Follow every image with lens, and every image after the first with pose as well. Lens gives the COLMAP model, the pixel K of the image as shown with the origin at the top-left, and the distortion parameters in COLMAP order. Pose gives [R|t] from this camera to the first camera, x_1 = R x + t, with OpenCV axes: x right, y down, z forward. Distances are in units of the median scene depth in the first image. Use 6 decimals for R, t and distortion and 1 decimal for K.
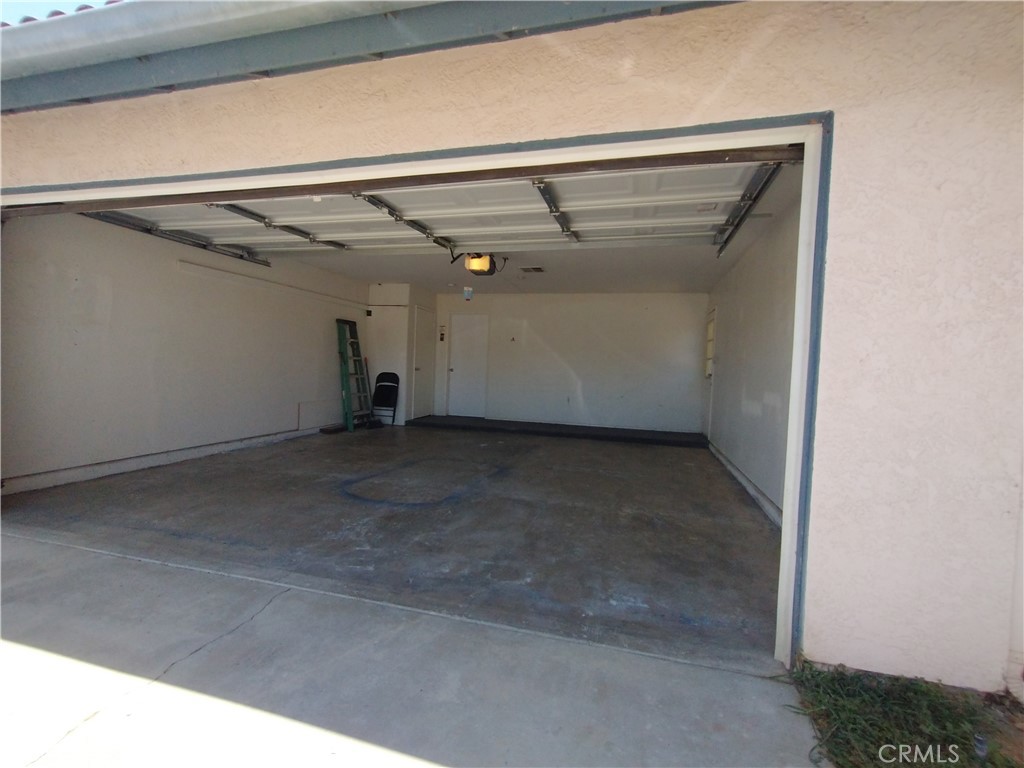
lens RADIAL K [[460.3, 0, 511.2], [0, 460.3, 383.2], [0, 0, 1]] dist [-0.000247, 0.001049]
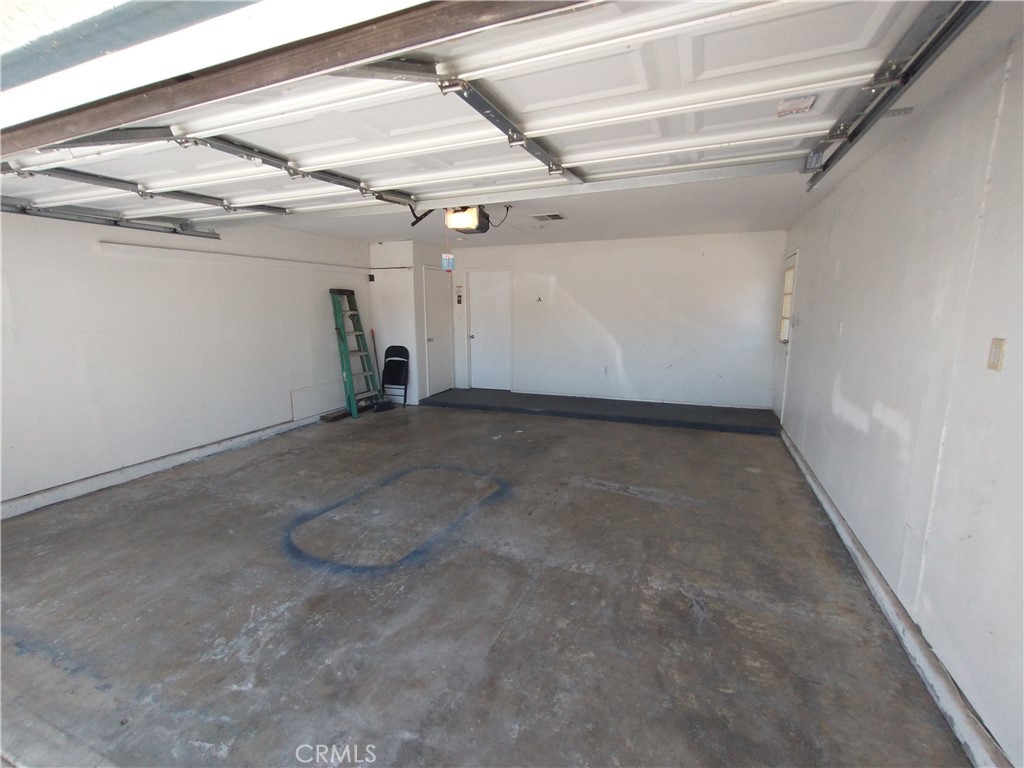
lens RADIAL K [[460.3, 0, 513.6], [0, 460.3, 384.8], [0, 0, 1]] dist [-0.000247, 0.001049]
pose [[0.992355, -0.025163, -0.120828, 0.119008], [0.040842, 0.990791, 0.129096, -0.109375], [0.116467, -0.133044, 0.984243, 0.299614]]
